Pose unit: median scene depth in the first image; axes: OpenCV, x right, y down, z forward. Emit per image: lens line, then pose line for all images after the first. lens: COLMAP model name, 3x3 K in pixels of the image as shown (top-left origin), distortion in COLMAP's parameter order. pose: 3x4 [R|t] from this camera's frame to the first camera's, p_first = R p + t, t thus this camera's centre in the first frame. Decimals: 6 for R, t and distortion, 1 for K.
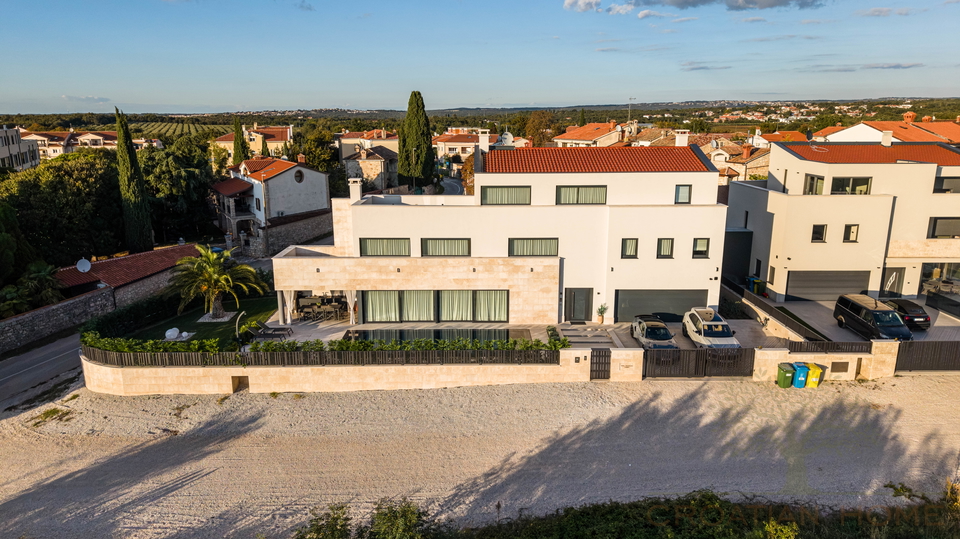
lens RADIAL K [[642.5, 0, 480.0], [0, 642.5, 269.5], [0, 0, 1]] dist [0.036291, -0.039931]
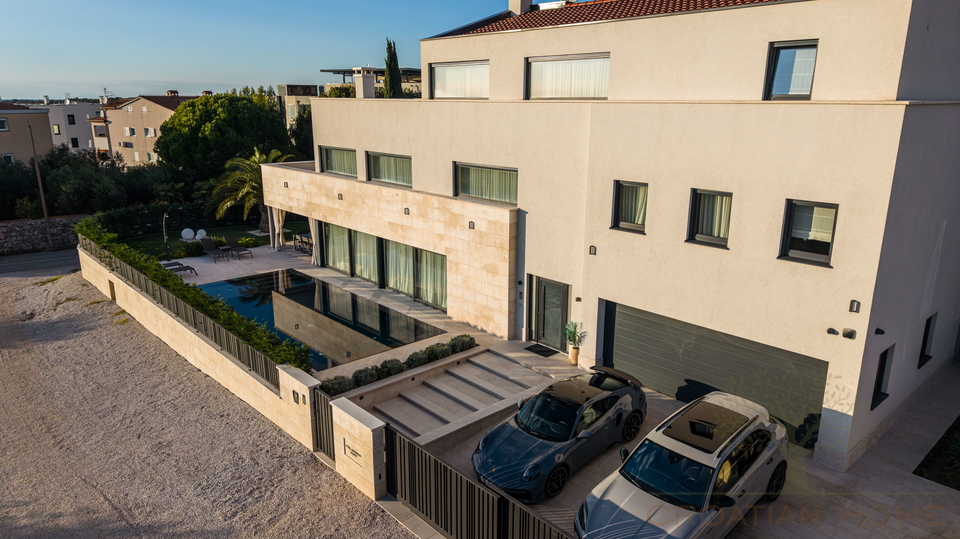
lens RADIAL K [[642.5, 0, 480.0], [0, 642.5, 269.5], [0, 0, 1]] dist [0.036291, -0.039931]
pose [[0.666923, 0.194288, -0.719351, 0.471750], [-0.176972, 0.979085, 0.100365, -0.017853], [0.723806, 0.060369, 0.687358, 0.645352]]
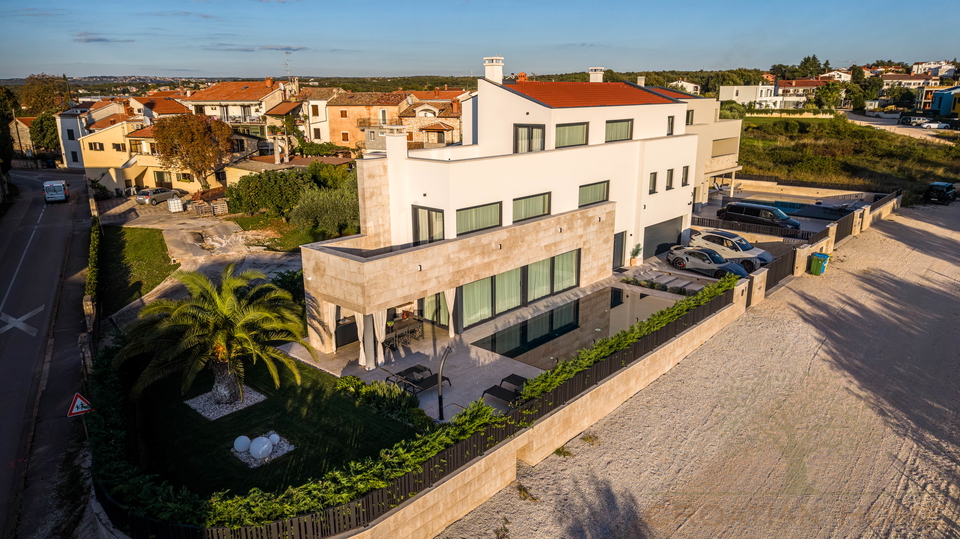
lens RADIAL K [[642.5, 0, 480.0], [0, 642.5, 269.5], [0, 0, 1]] dist [0.036291, -0.039931]
pose [[0.674255, -0.198871, 0.711218, -0.665010], [0.175770, 0.978599, 0.107001, -0.055155], [-0.717276, 0.052864, 0.694780, 0.512390]]
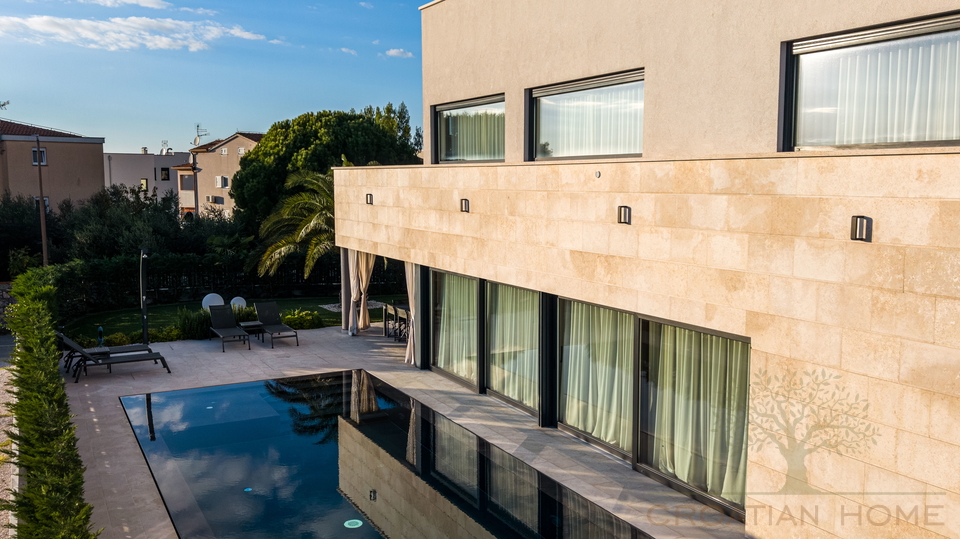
lens RADIAL K [[837.5, 0, 493.4], [0, 837.5, 266.6], [0, 0, 1]] dist [0.105466, -0.205583]
pose [[0.476075, 0.092916, -0.874482, 0.215030], [-0.206808, 0.978343, -0.008637, 0.029239], [0.854741, 0.184962, 0.484981, 0.831111]]
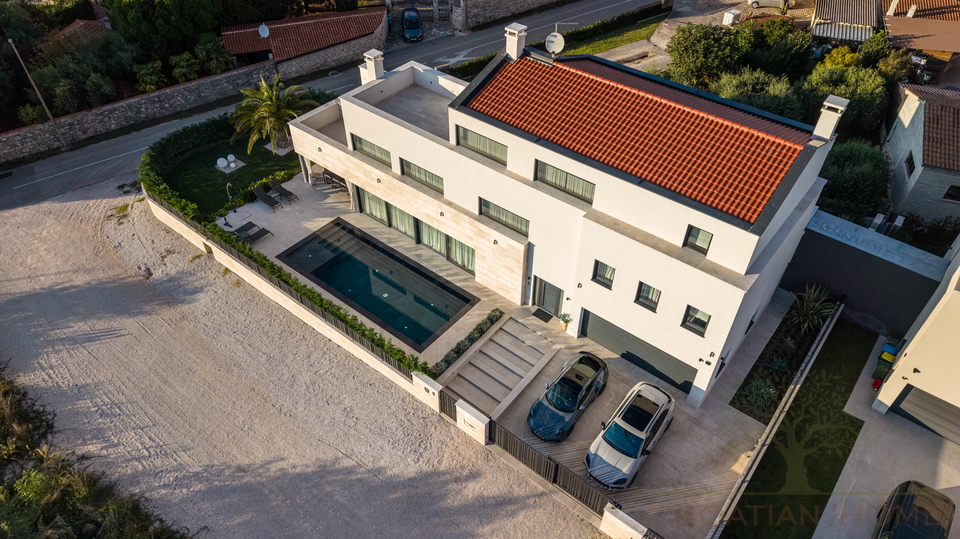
lens RADIAL K [[642.5, 0, 480.0], [0, 642.5, 269.5], [0, 0, 1]] dist [0.036291, -0.039931]
pose [[0.772380, 0.435230, -0.462606, 0.454290], [-0.148397, 0.831825, 0.534832, -0.399746], [0.617582, -0.344444, 0.707072, 0.405554]]
